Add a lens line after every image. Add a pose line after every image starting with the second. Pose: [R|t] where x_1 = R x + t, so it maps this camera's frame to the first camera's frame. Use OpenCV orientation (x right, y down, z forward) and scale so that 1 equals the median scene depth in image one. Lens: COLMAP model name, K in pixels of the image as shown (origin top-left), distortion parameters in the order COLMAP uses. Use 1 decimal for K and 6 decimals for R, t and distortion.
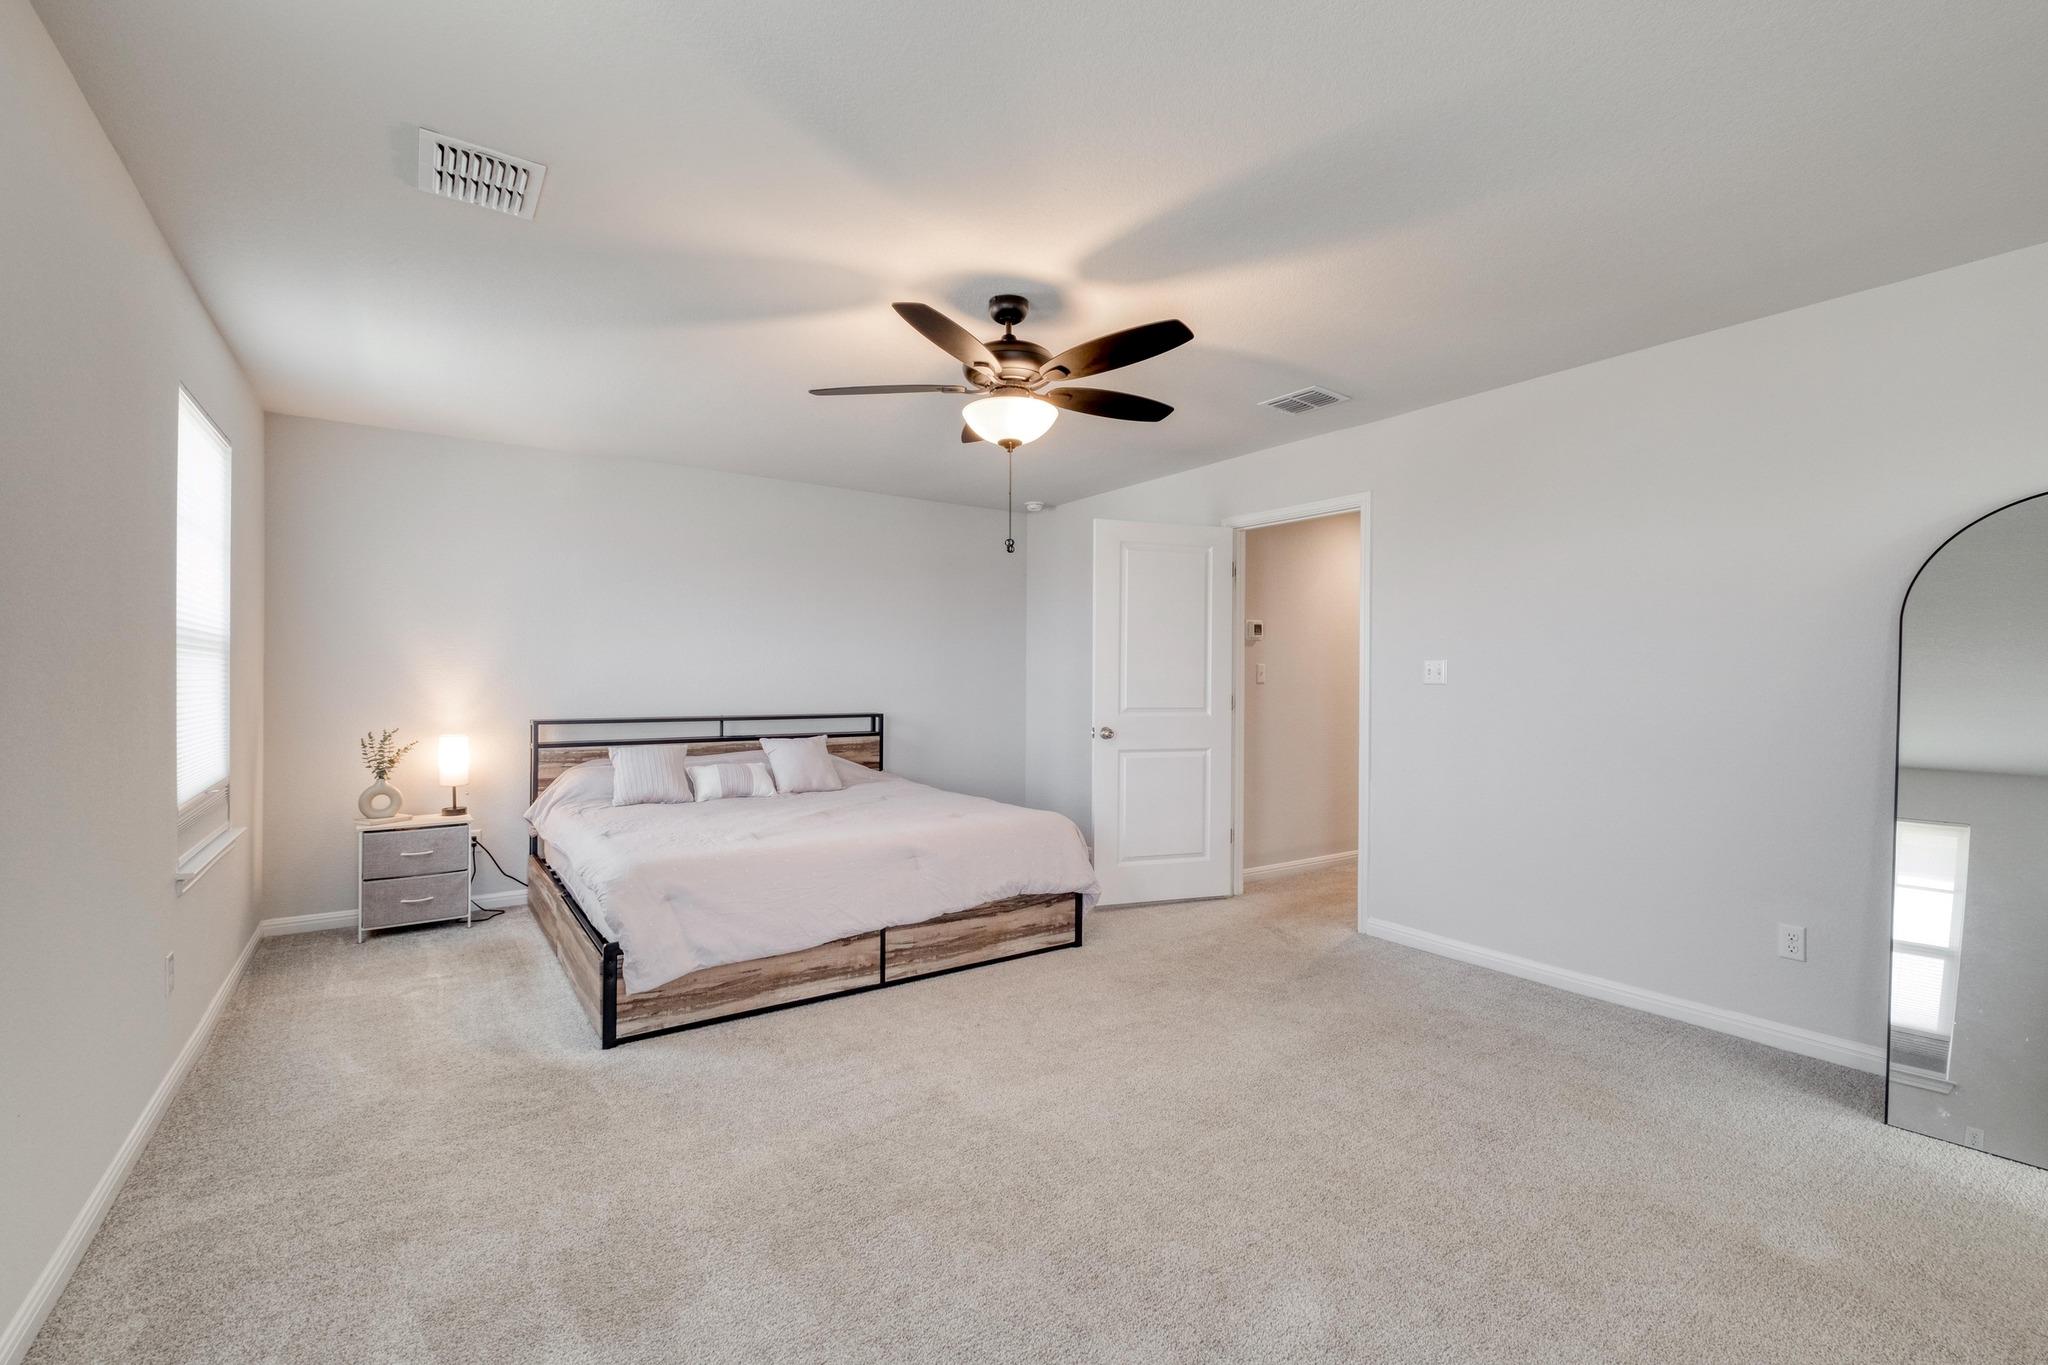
lens RADIAL K [[884.3, 0, 1031.8], [0, 884.3, 685.5], [0, 0, 1]] dist [0.007157, -0.004007]
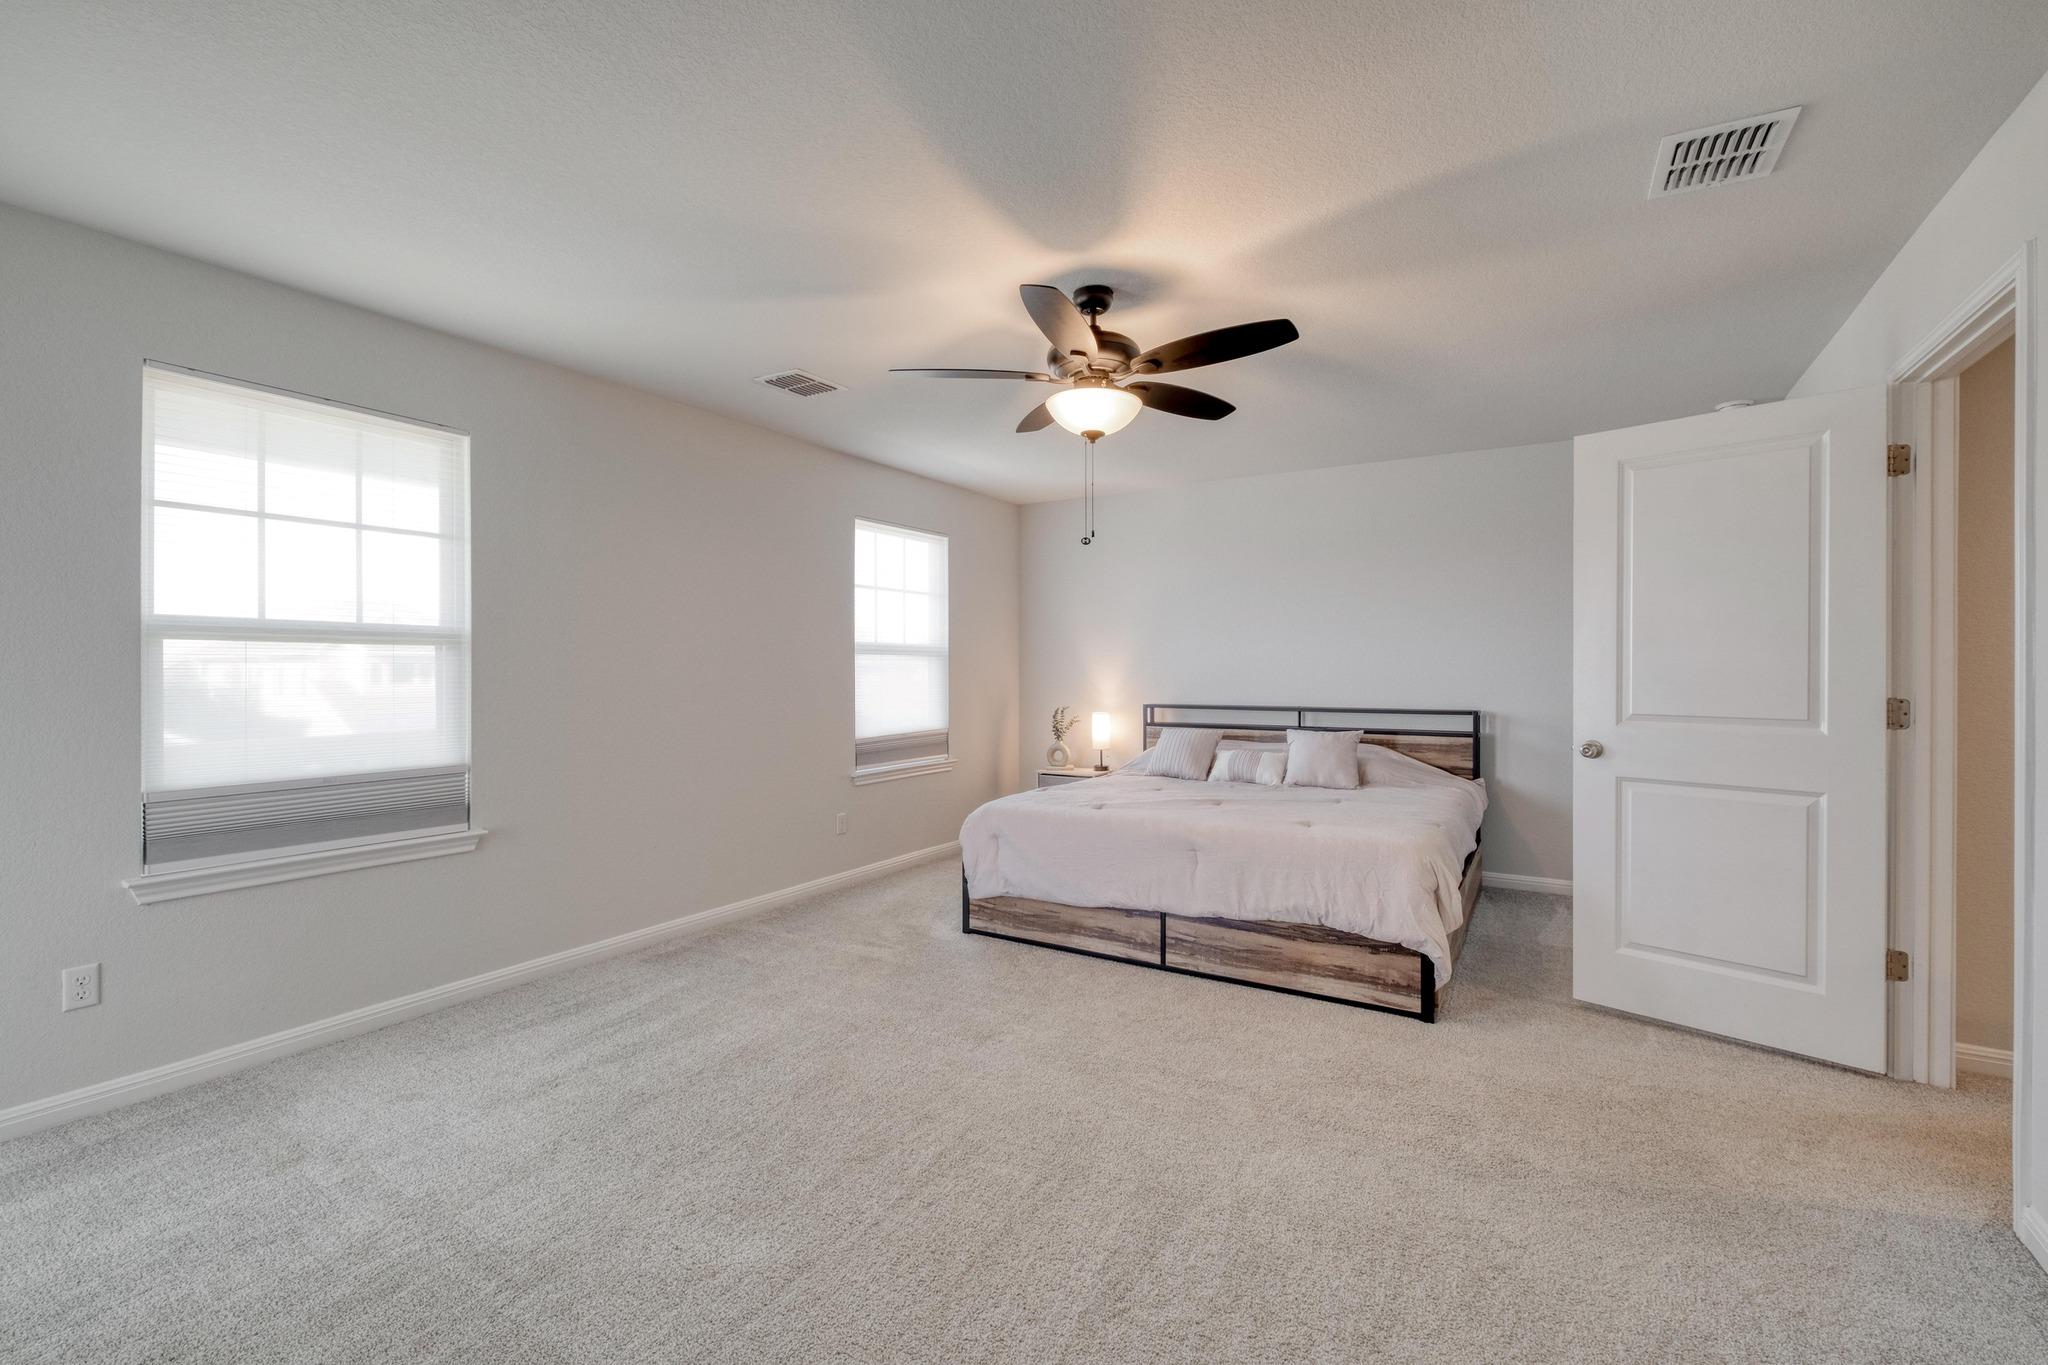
lens RADIAL K [[884.3, 0, 1027.6], [0, 884.3, 675.4], [0, 0, 1]] dist [0.007157, -0.004007]
pose [[0.393490, 0.000990, -0.919328, 0.594122], [-0.002310, 0.999997, 0.000089, -0.002431], [0.919326, 0.002089, 0.393491, 0.367179]]
